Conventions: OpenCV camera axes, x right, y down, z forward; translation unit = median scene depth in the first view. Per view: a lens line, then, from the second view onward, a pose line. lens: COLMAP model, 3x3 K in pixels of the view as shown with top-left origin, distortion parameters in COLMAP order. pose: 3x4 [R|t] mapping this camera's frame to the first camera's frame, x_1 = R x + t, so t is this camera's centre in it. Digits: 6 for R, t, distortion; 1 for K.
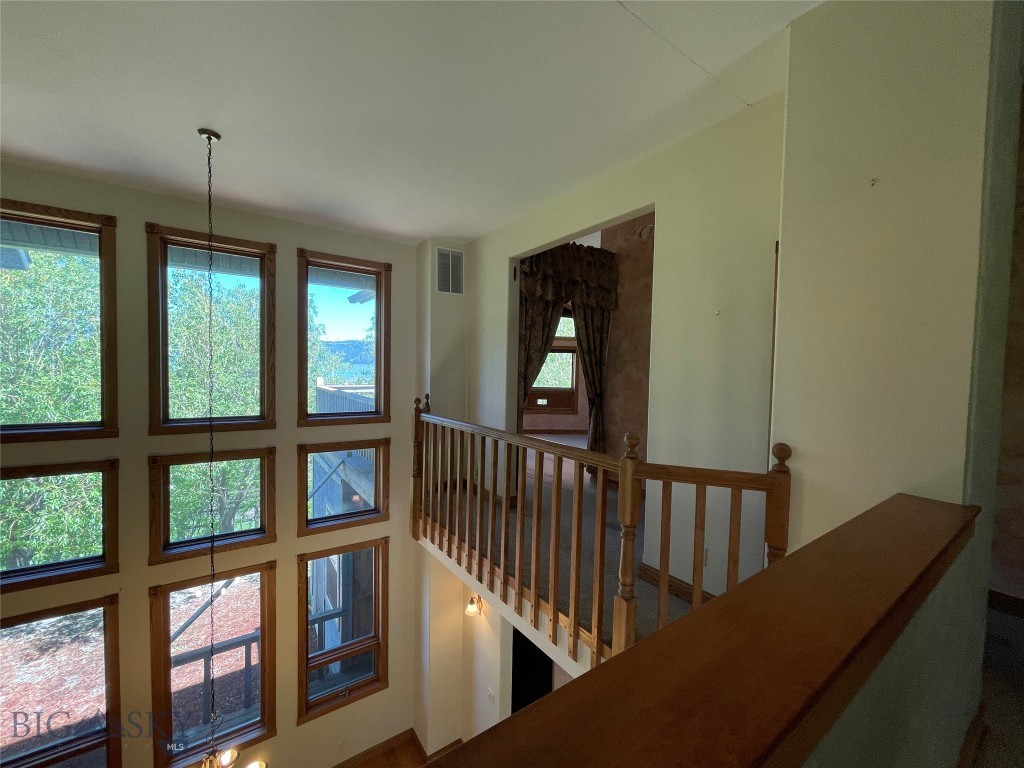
lens RADIAL K [[417.4, 0, 510.9], [0, 417.4, 380.3], [0, 0, 1]] dist [-0.000975, -0.000313]
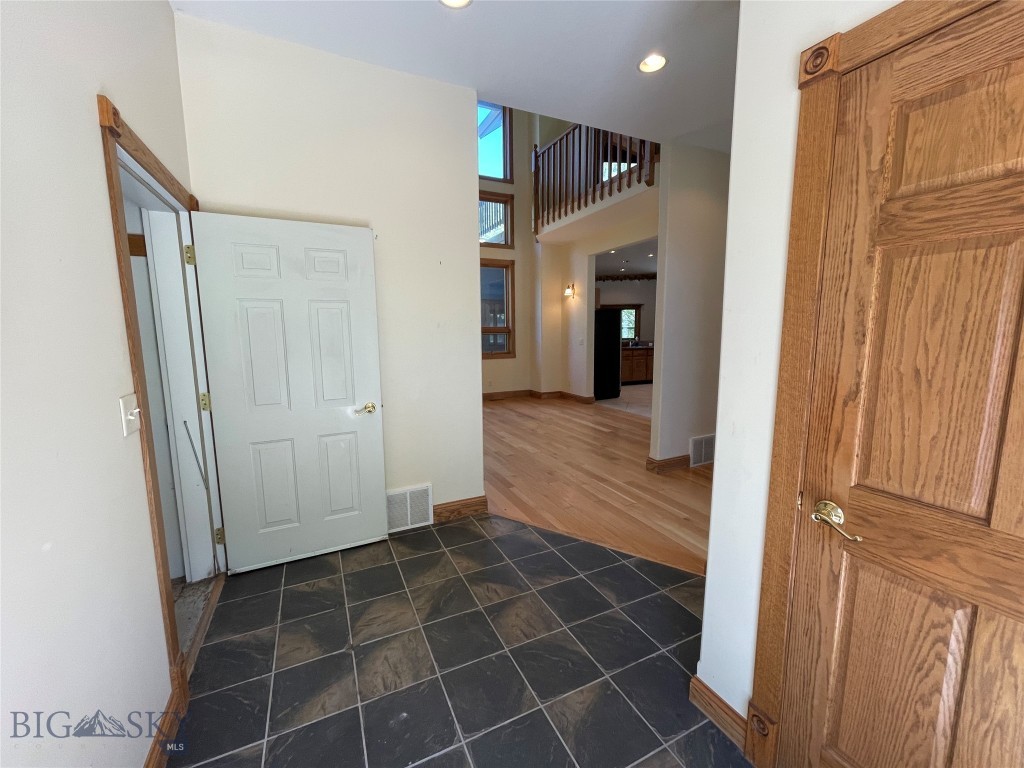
lens RADIAL K [[411.3, 0, 507.2], [0, 411.3, 384.1], [0, 0, 1]] dist [-0.002993, -0.000920]
pose [[0.985179, -0.008387, -0.171323, -0.057740], [0.025431, 0.994907, 0.097537, 0.742471], [0.169632, -0.100448, 0.980375, -0.642224]]
